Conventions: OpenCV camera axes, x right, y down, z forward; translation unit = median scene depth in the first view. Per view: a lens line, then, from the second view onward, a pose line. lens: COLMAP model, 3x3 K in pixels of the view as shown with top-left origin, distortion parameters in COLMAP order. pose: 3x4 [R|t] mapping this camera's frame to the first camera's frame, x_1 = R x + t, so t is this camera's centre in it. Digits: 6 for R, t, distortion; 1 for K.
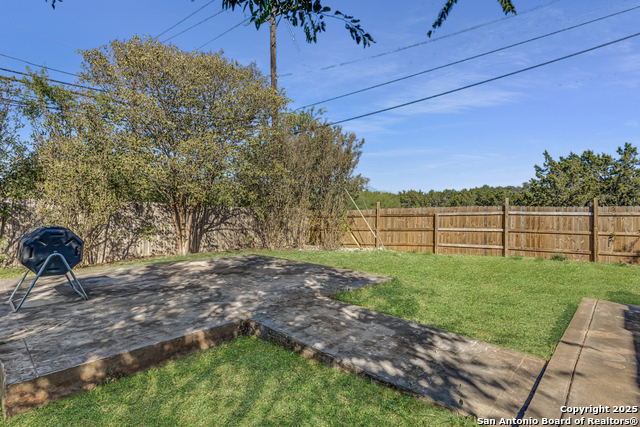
lens RADIAL K [[320.2, 0, 320.0], [0, 320.2, 213.5], [0, 0, 1]] dist [0.000005, -0.000039]
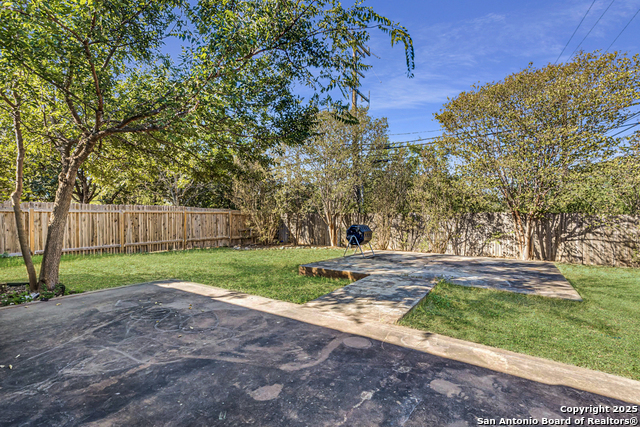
lens RADIAL K [[317.4, 0, 320.0], [0, 317.4, 213.5], [0, 0, 1]] dist [0.001261, 0.000089]
pose [[0.171463, -0.020551, -0.984976, 0.474067], [-0.010048, 0.999694, -0.022607, 0.003860], [0.985139, 0.013773, 0.171204, 0.109447]]
